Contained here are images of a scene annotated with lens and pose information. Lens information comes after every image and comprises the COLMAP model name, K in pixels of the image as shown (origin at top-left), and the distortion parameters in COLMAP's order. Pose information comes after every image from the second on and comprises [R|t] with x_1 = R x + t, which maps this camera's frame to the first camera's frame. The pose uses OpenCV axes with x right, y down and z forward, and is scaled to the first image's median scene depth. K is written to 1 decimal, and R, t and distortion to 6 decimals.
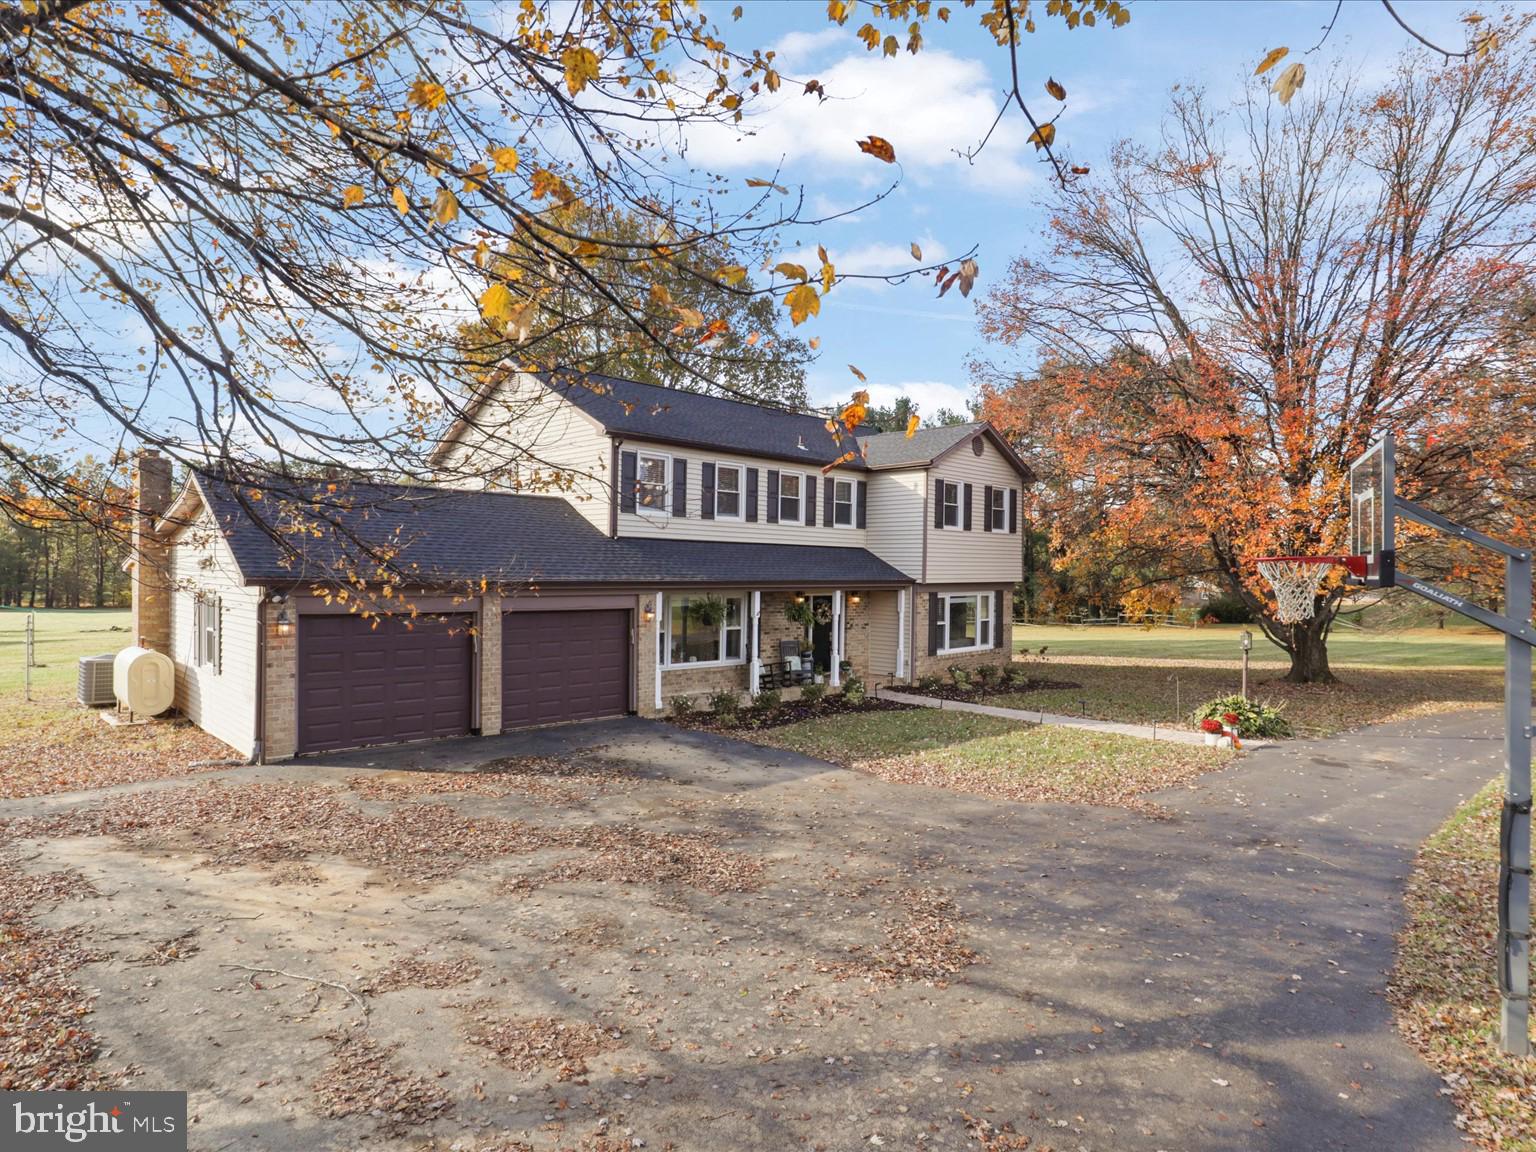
lens RADIAL K [[871.8, 0, 760.9], [0, 871.8, 573.8], [0, 0, 1]] dist [0.005728, -0.000565]
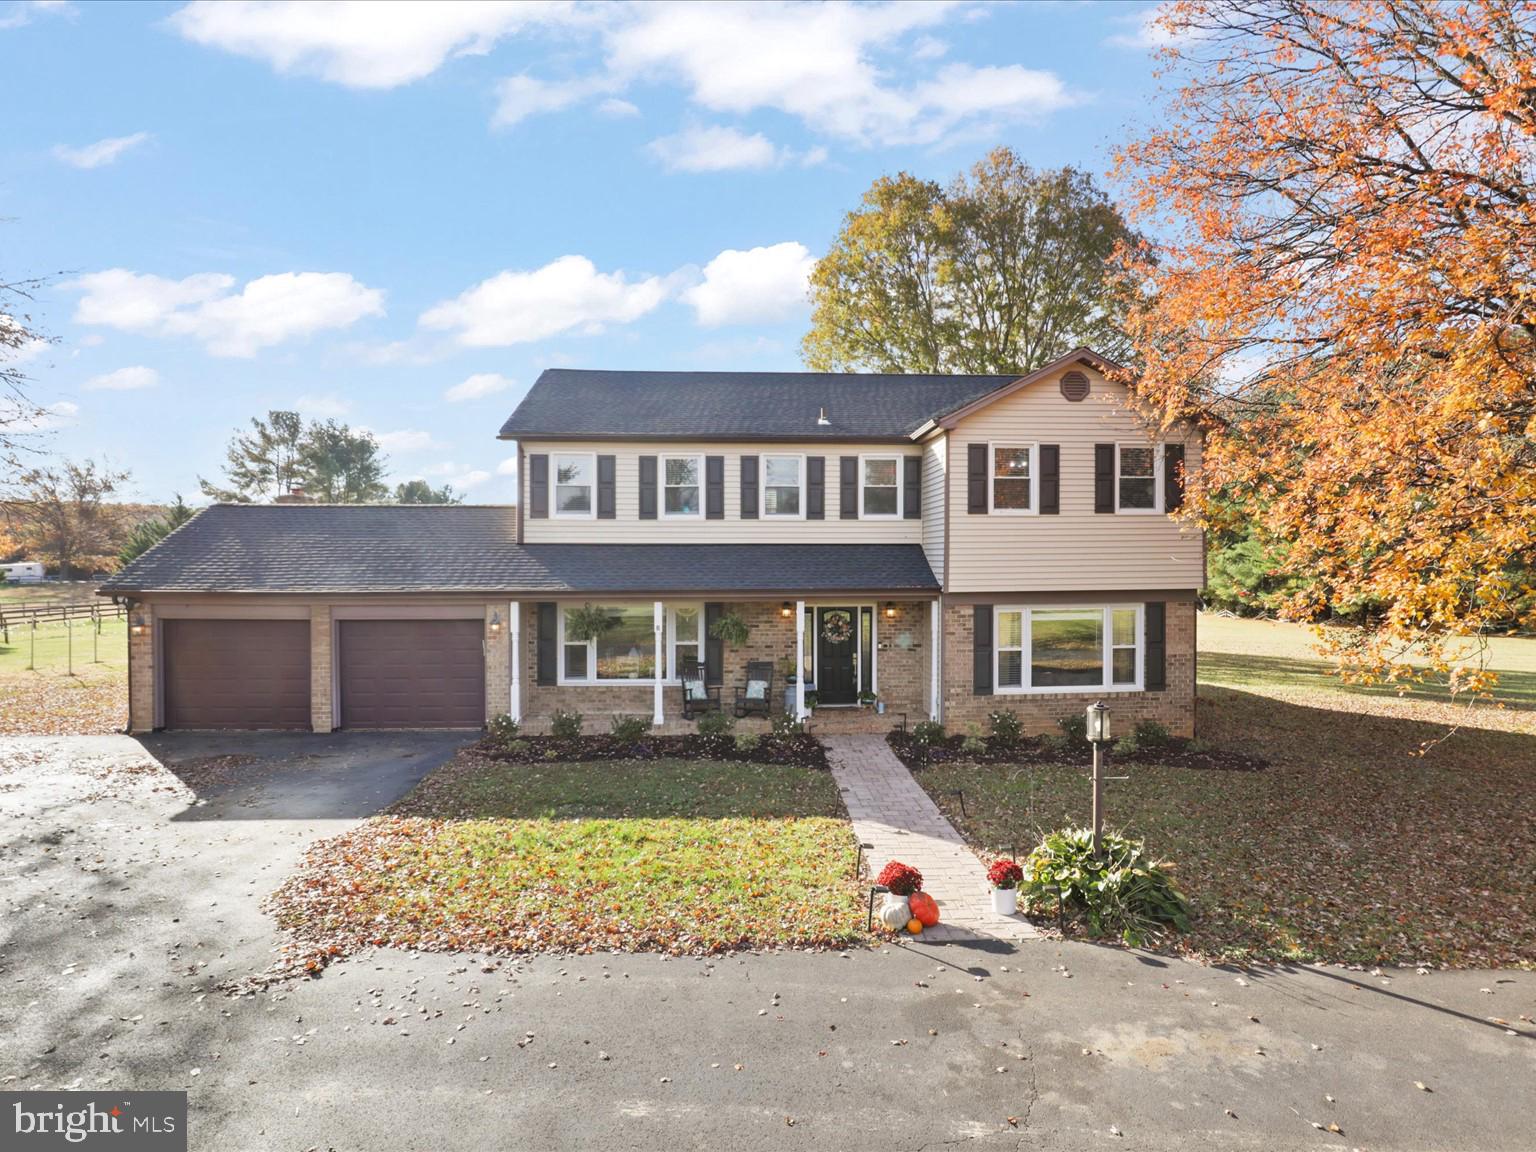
lens RADIAL K [[871.8, 0, 766.2], [0, 871.8, 583.1], [0, 0, 1]] dist [0.005728, -0.000565]
pose [[0.749670, -0.008344, -0.661759, 0.532259], [0.009503, 0.999953, -0.001843, 0.004022], [0.661744, -0.004906, 0.749714, 0.356827]]
